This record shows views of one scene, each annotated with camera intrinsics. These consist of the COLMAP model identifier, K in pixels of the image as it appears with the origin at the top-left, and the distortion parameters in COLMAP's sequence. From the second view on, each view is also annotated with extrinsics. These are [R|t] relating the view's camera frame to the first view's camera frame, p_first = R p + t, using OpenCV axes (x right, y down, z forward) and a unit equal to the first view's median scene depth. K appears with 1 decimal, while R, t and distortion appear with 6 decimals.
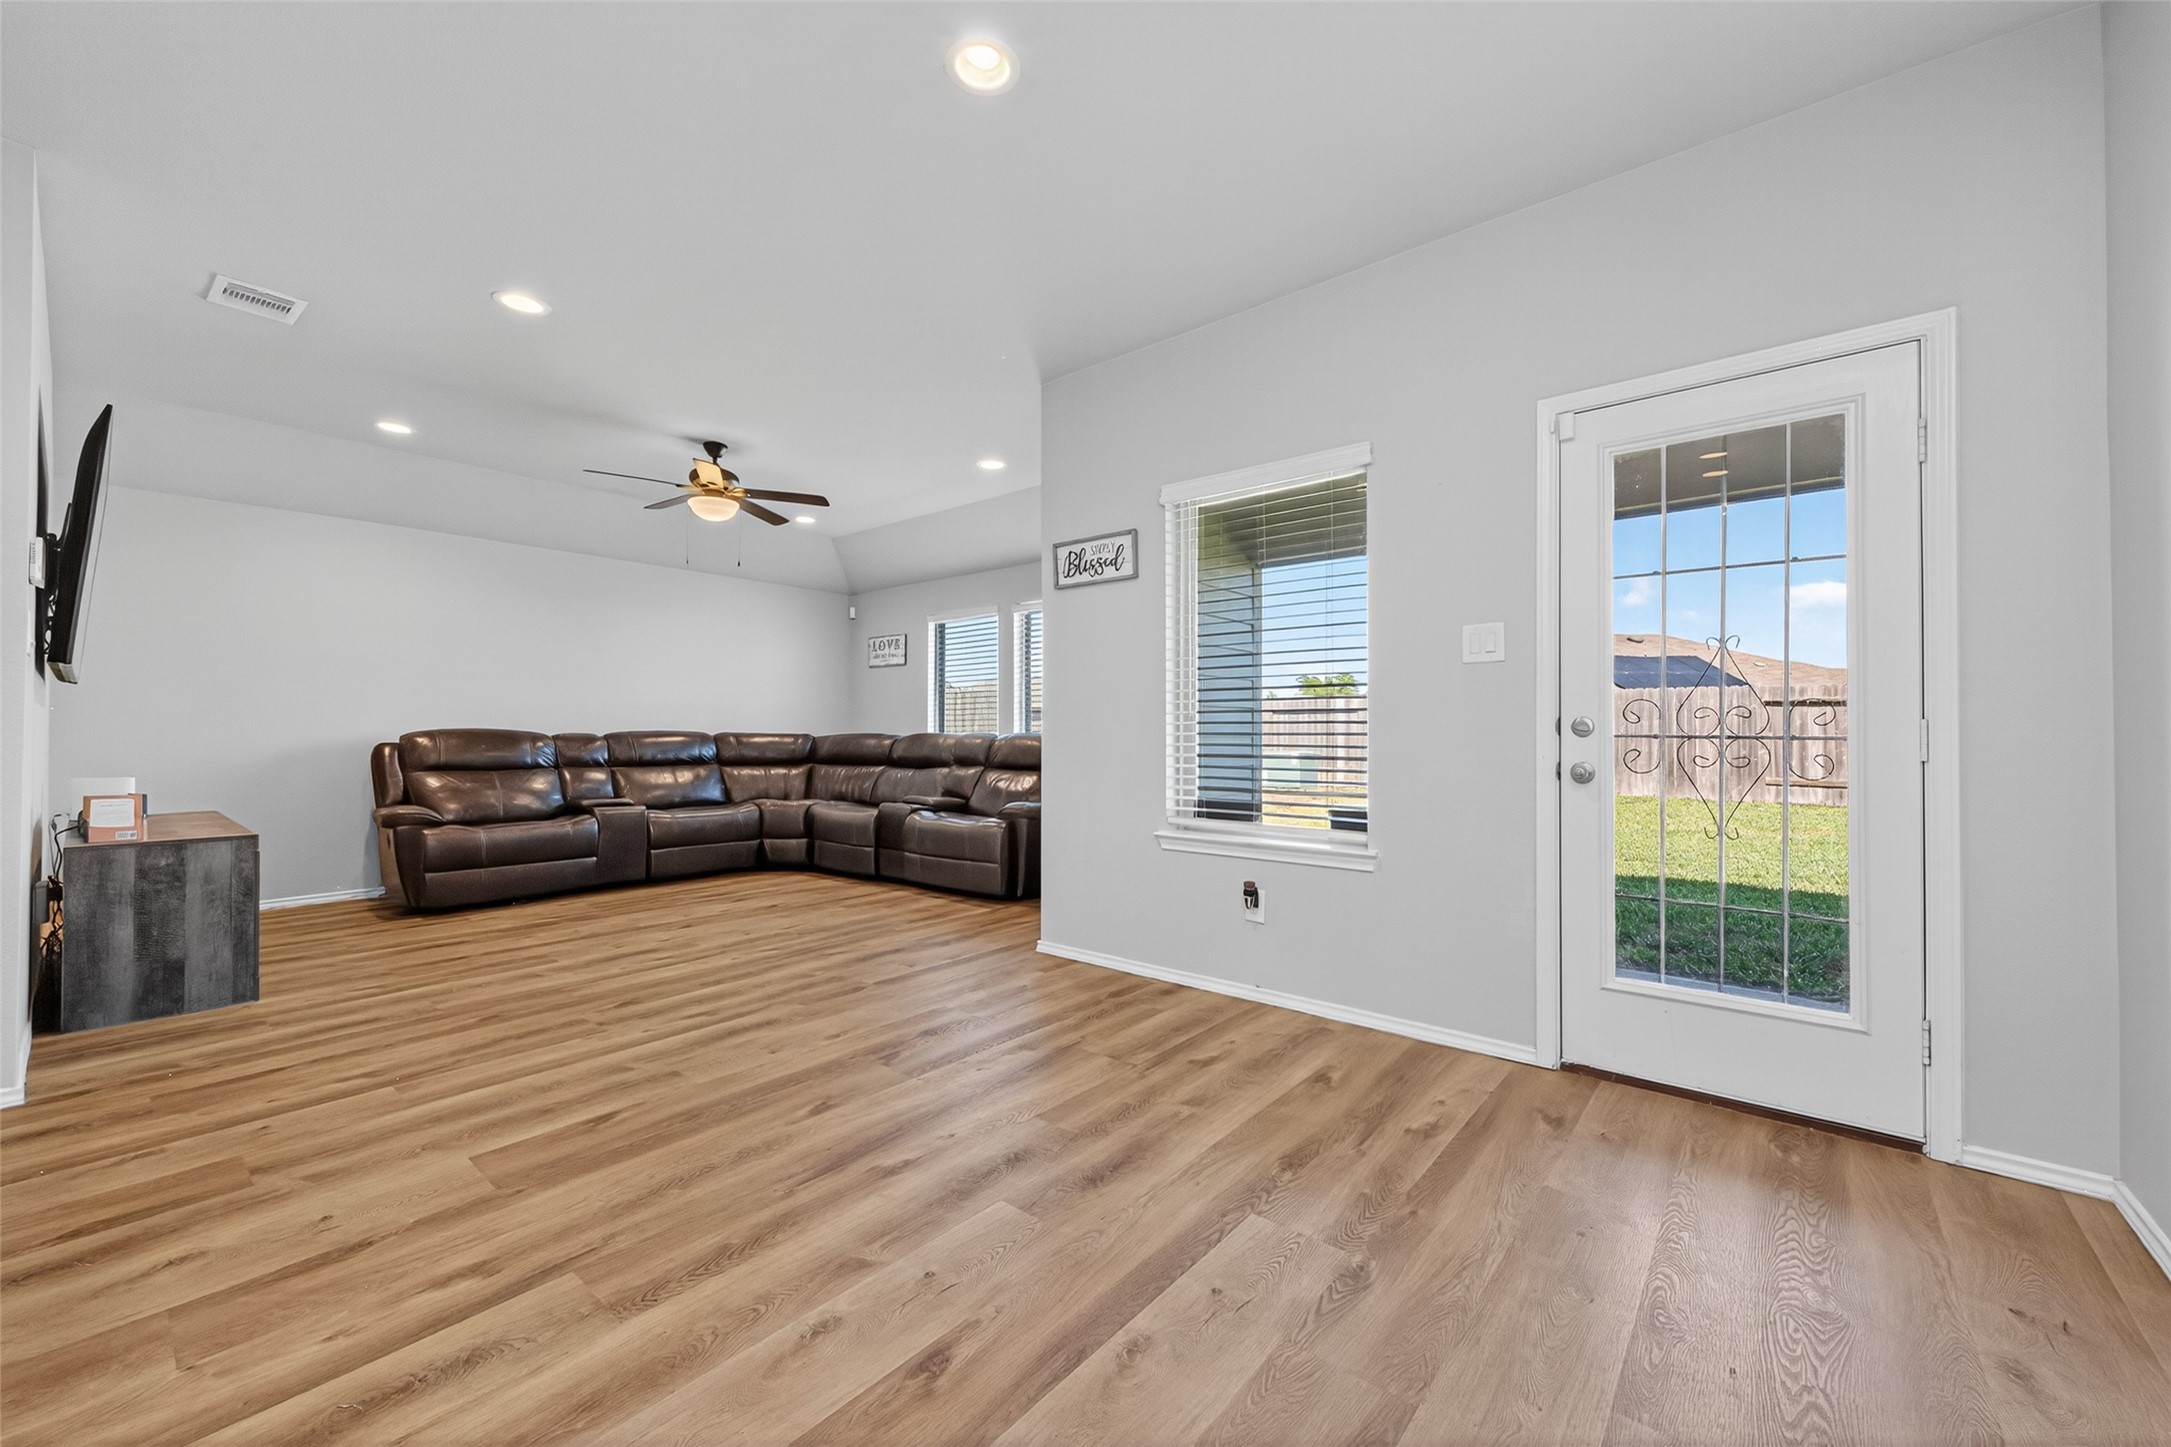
lens RADIAL K [[842.3, 0, 1094.0], [0, 842.3, 721.2], [0, 0, 1]] dist [0.010661, -0.002519]
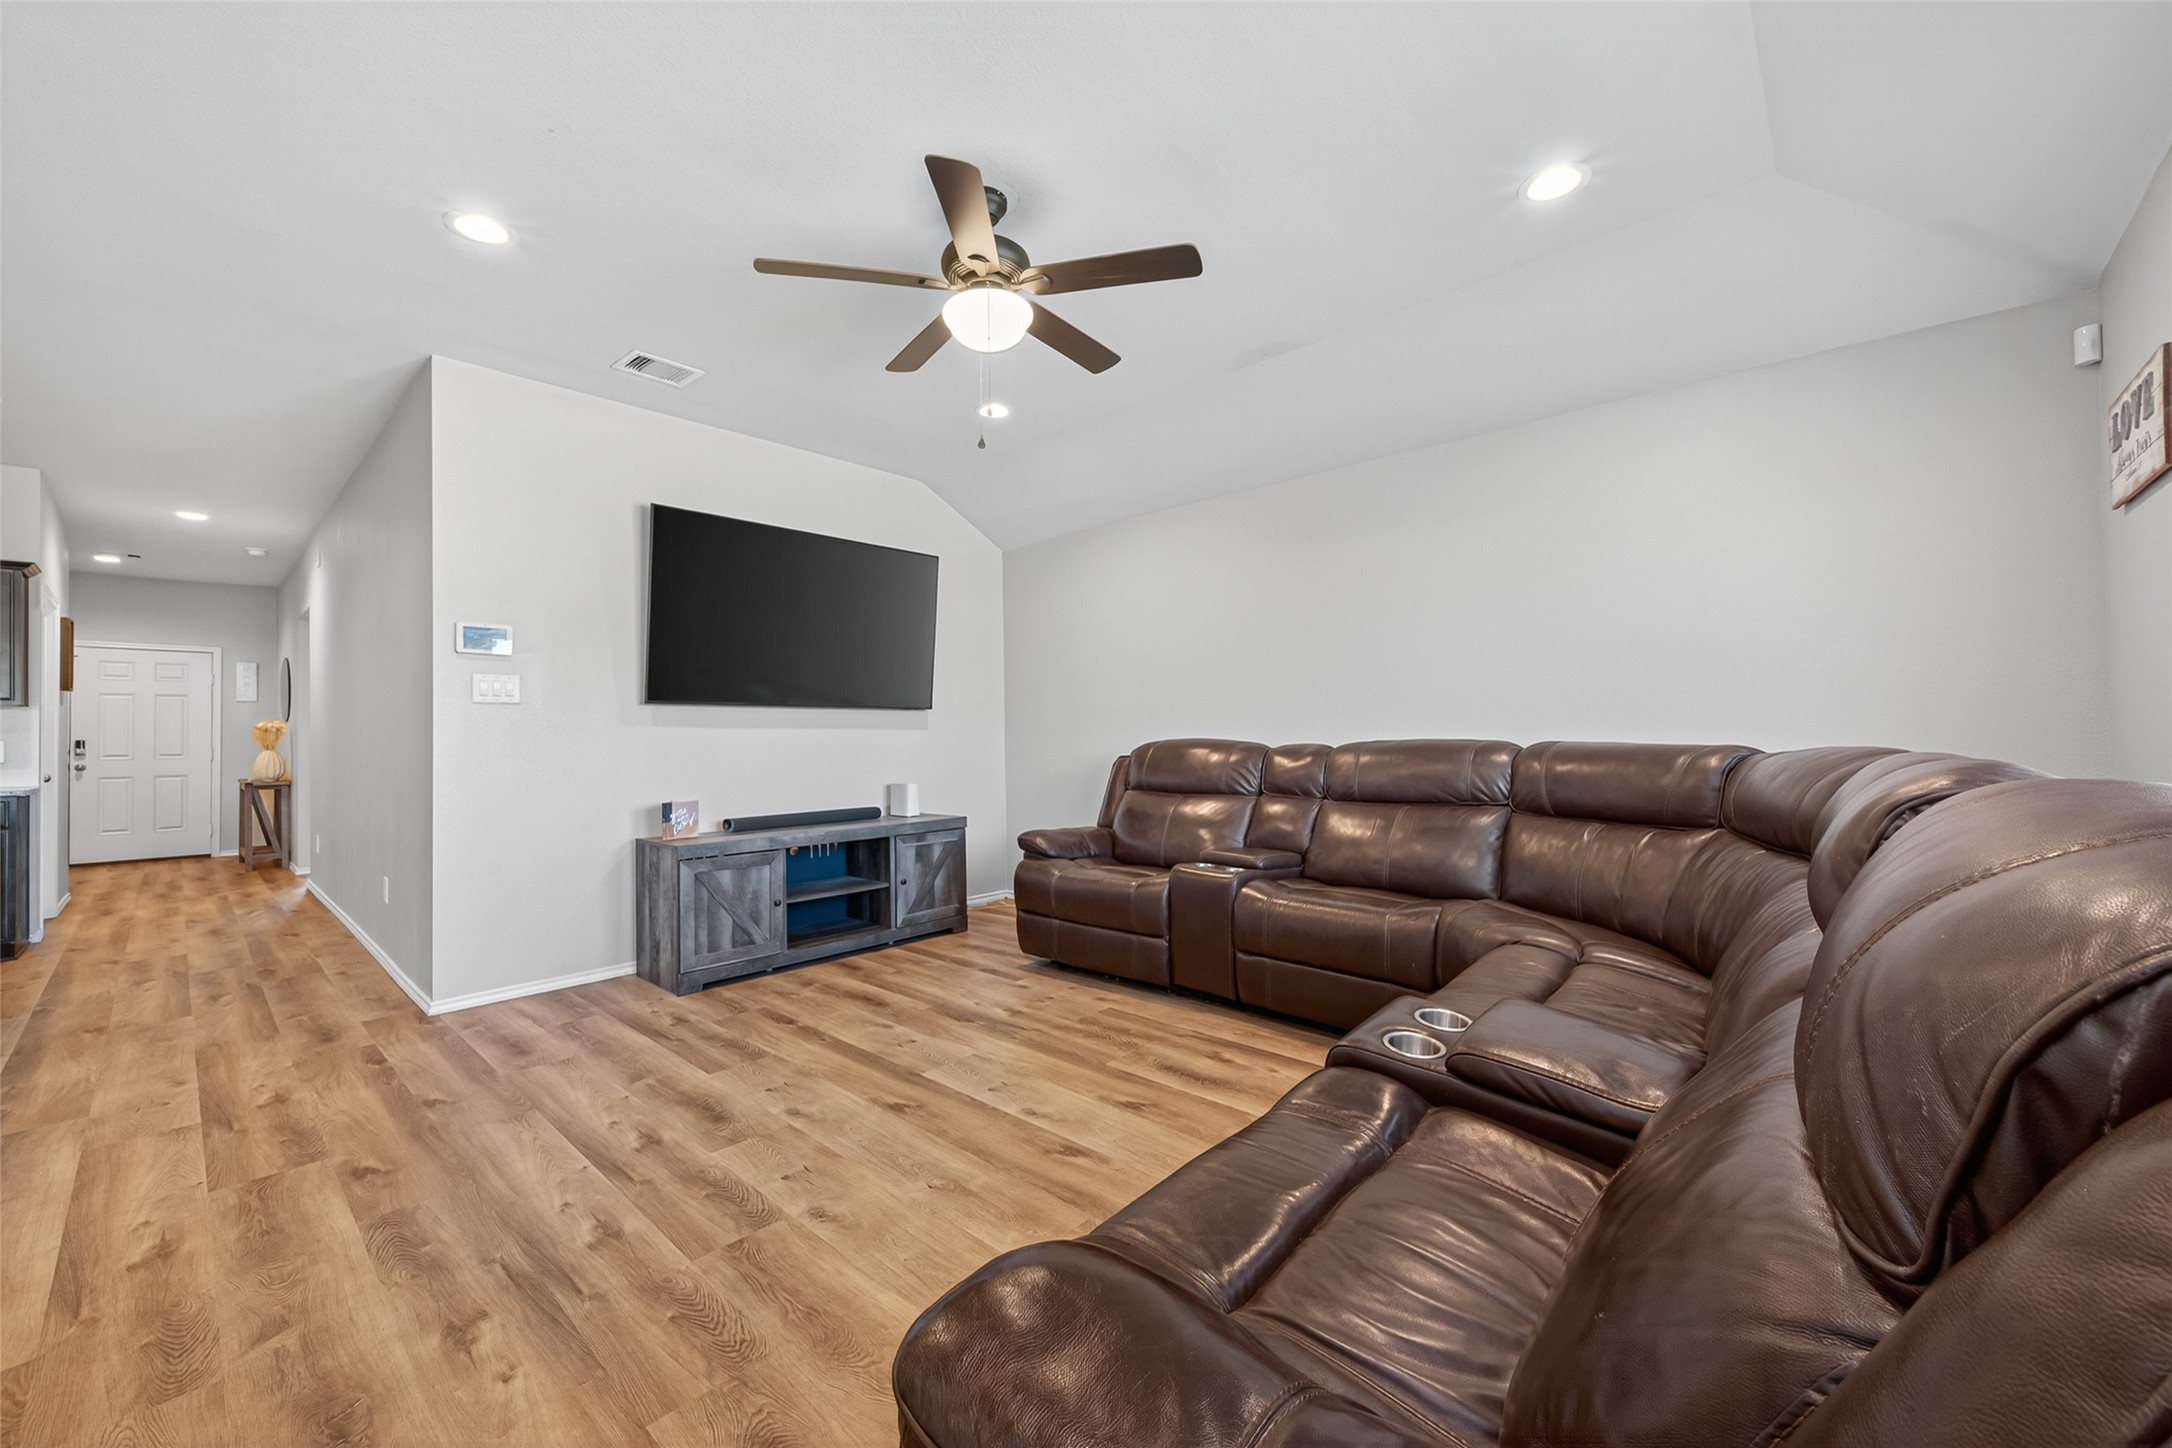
lens RADIAL K [[842.7, 0, 1078.3], [0, 842.7, 728.0], [0, 0, 1]] dist [0.010661, -0.002519]
pose [[-0.057432, -0.007658, -0.998320, 0.094488], [0.030604, 0.999487, -0.009428, 0.005151], [0.997880, -0.031094, -0.057168, 1.681248]]
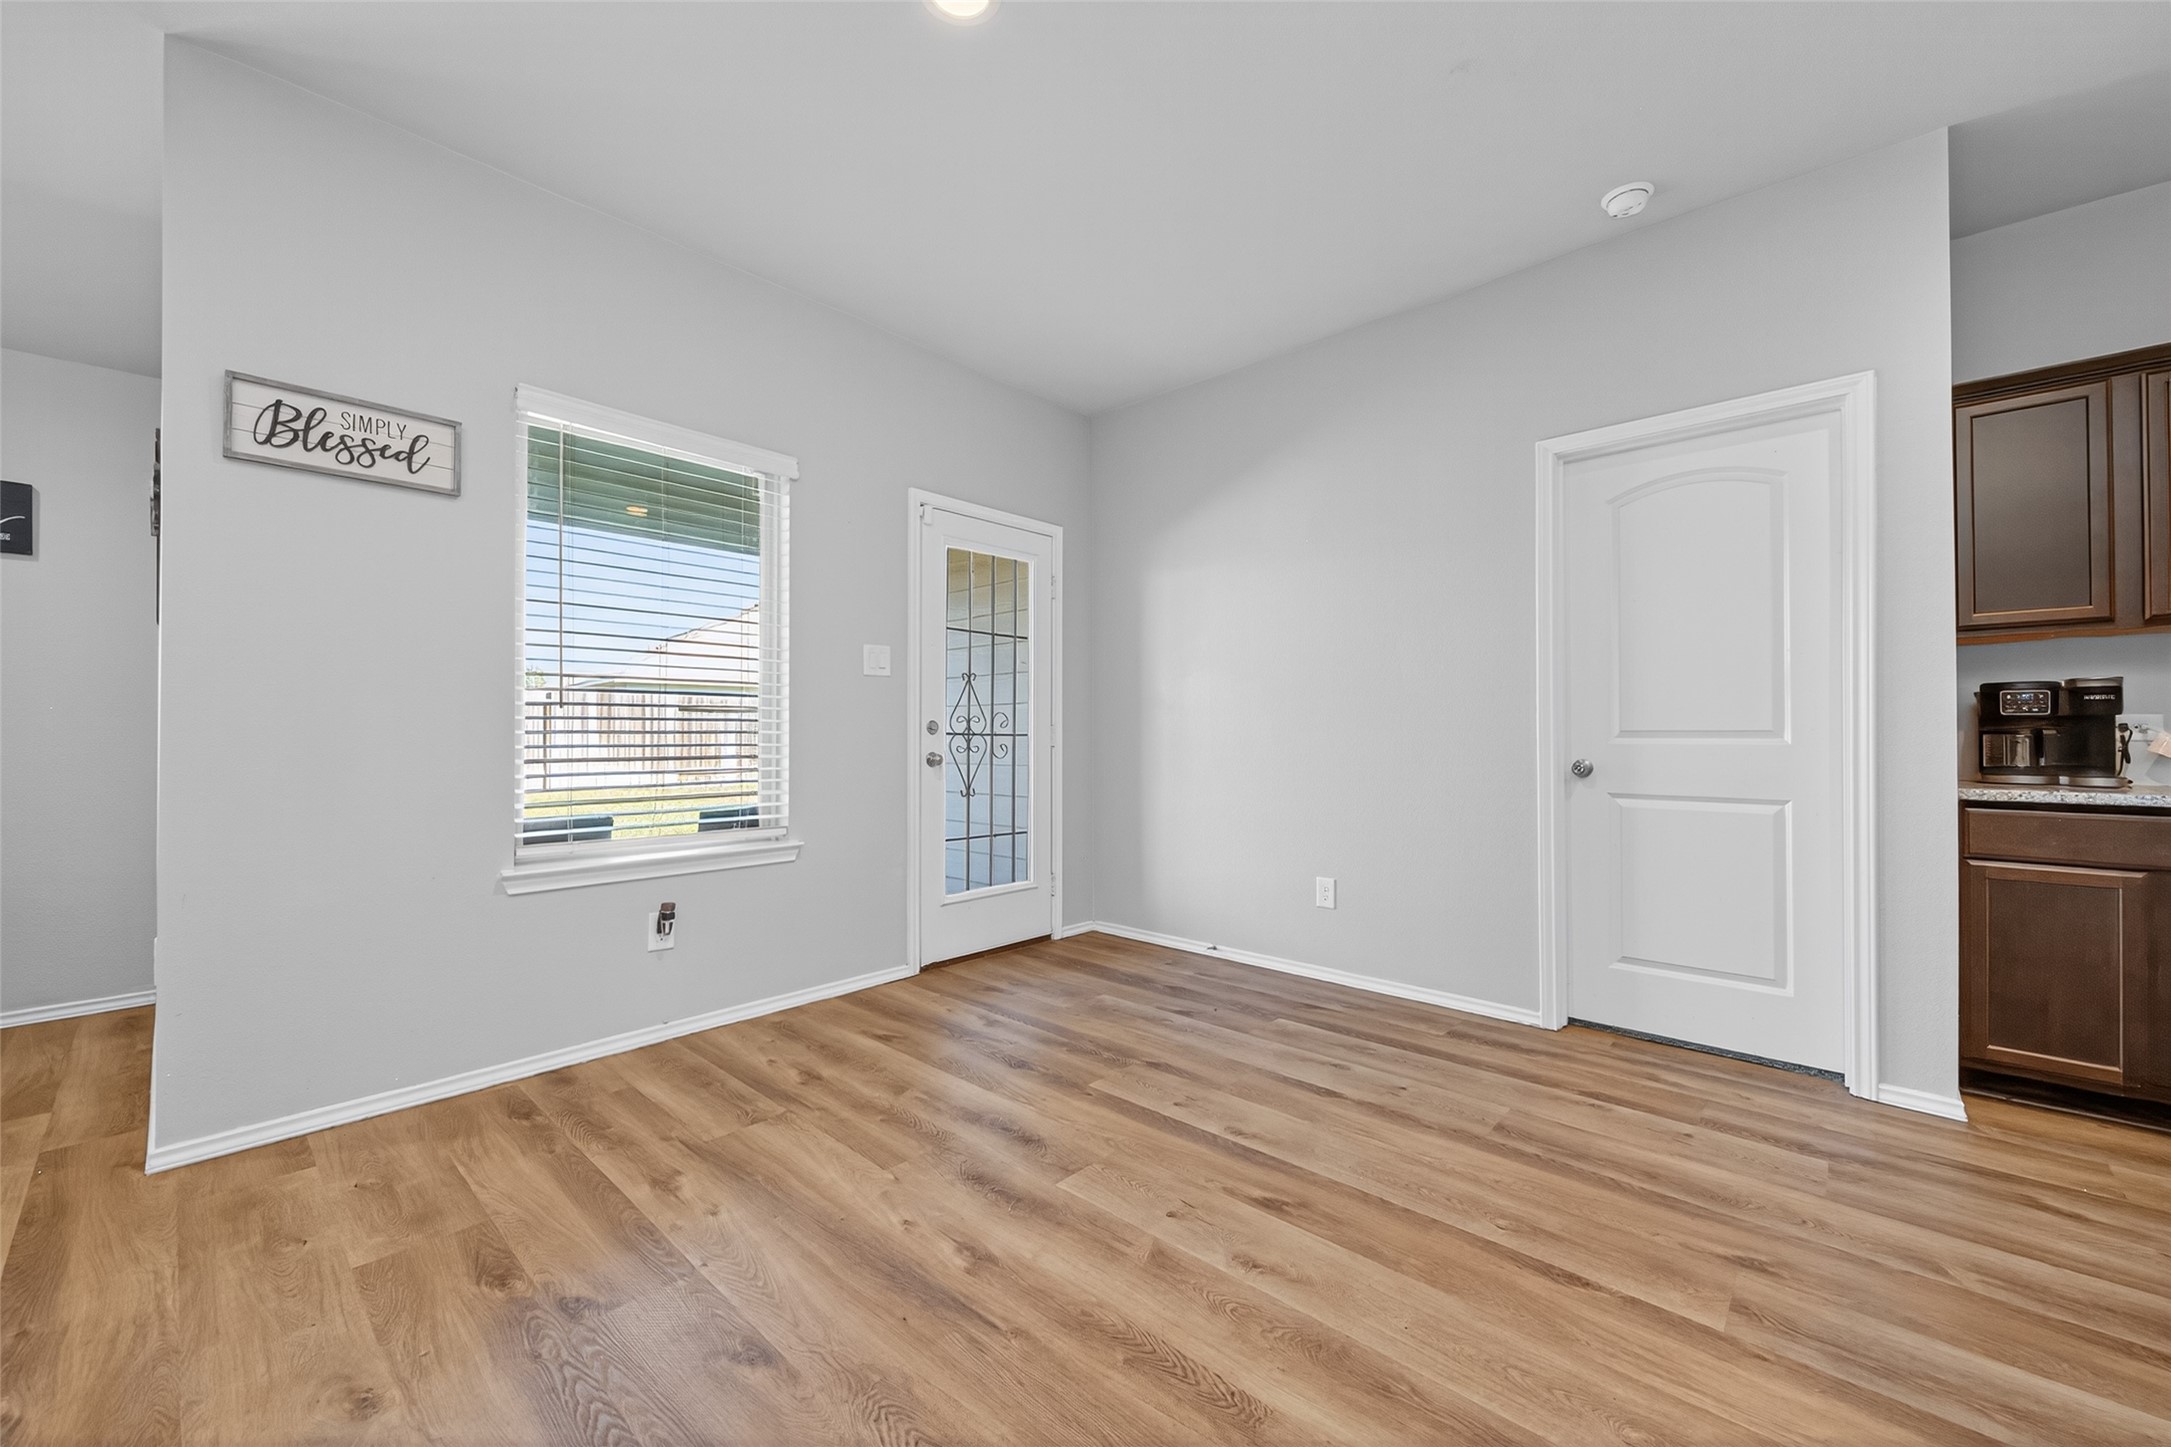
lens RADIAL K [[842.3, 0, 1083.7], [0, 842.3, 722.0], [0, 0, 1]] dist [0.010661, -0.002519]
pose [[0.050844, 0.010541, 0.998651, -0.691012], [-0.016795, 0.999812, -0.009699, 0.005829], [-0.998565, -0.016279, 0.051011, 0.555264]]
